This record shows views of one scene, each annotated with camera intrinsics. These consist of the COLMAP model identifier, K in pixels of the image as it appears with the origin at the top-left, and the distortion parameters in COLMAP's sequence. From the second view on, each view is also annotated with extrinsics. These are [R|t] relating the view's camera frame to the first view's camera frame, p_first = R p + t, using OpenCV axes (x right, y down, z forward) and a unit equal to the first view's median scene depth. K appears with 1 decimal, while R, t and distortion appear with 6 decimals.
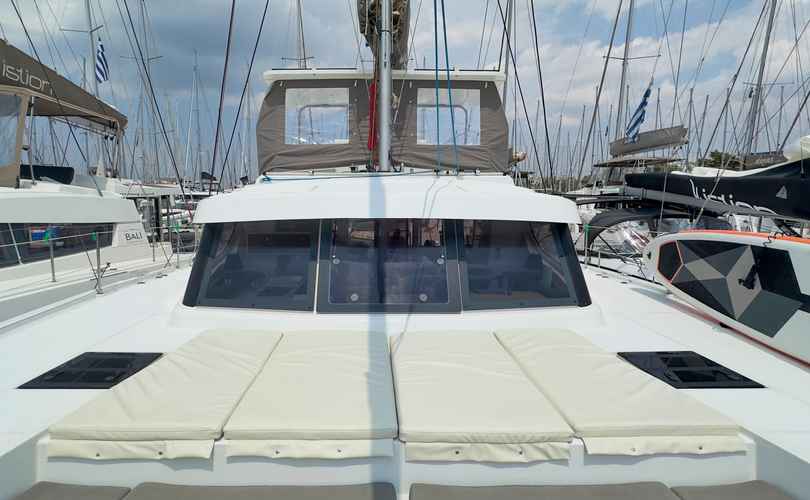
lens RADIAL K [[383.4, 0, 402.1], [0, 383.4, 245.9], [0, 0, 1]] dist [-0.001477, -0.000054]
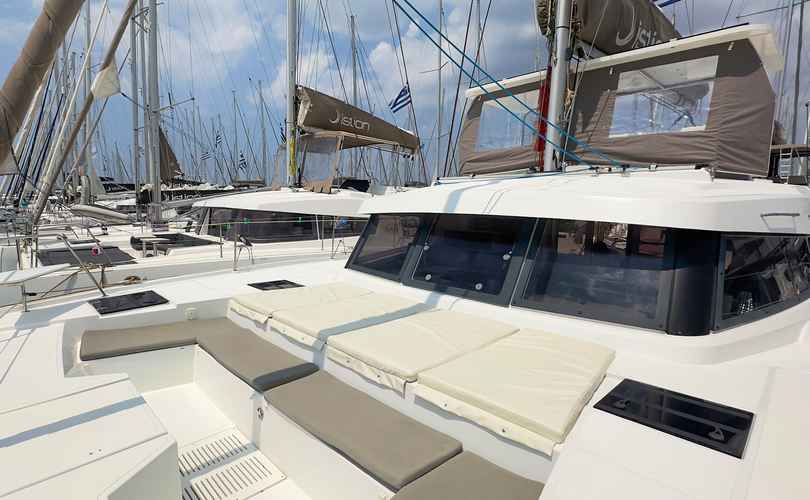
lens RADIAL K [[445.7, 0, 405.0], [0, 445.7, 250.0], [0, 0, 1]] dist [-0.003321, -0.000541]
pose [[0.663625, 0.078441, -0.743942, 0.628875], [-0.099275, 0.994926, 0.016347, 0.022607], [0.741449, 0.063006, 0.668044, -0.009979]]
